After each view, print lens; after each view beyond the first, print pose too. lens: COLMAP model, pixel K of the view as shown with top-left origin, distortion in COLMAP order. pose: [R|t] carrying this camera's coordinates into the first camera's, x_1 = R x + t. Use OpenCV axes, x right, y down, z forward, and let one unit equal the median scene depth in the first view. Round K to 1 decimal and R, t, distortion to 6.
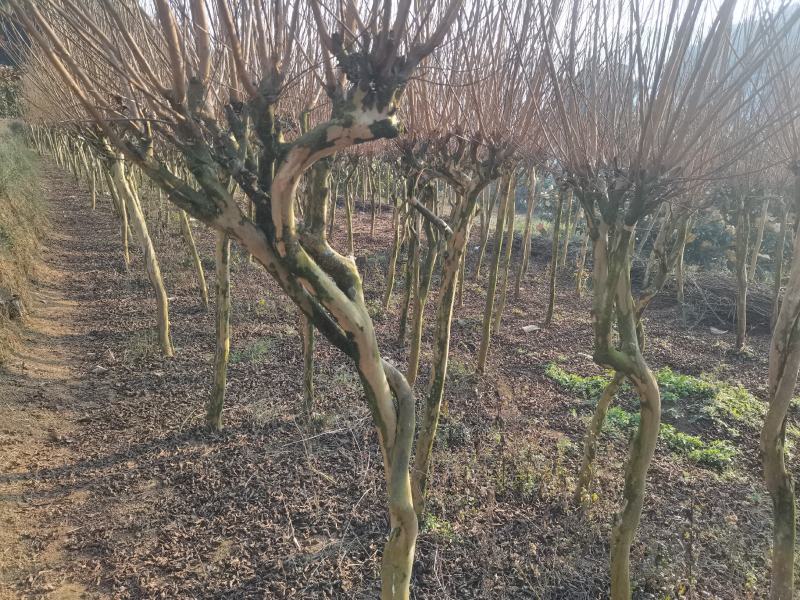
lens RADIAL K [[605.4, 0, 400.0], [0, 605.4, 300.0], [0, 0, 1]] dist [0.006669, 0.001831]
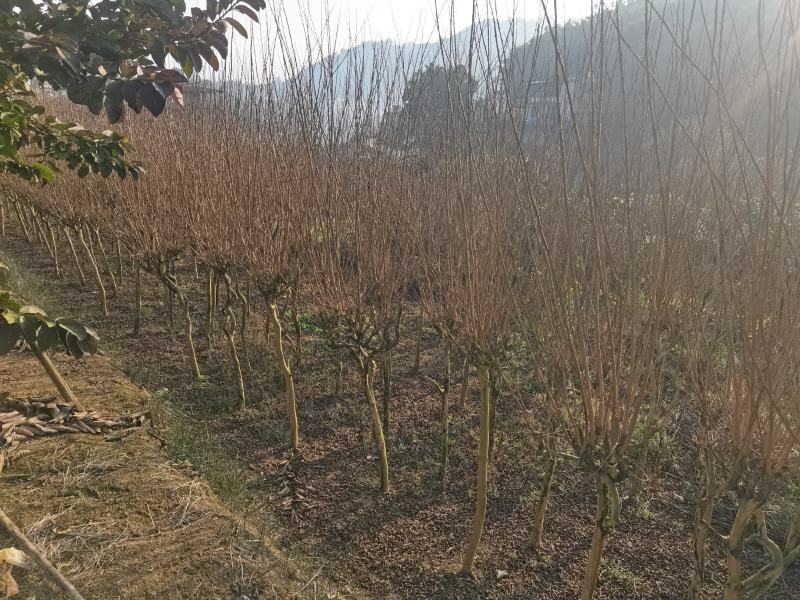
lens RADIAL K [[605.4, 0, 400.0], [0, 605.4, 300.0], [0, 0, 1]] dist [0.006669, 0.001831]
pose [[0.976025, -0.068508, 0.206594, 0.309181], [0.064221, 0.997560, 0.027393, 0.050787], [-0.207966, -0.013469, 0.978043, -1.964781]]
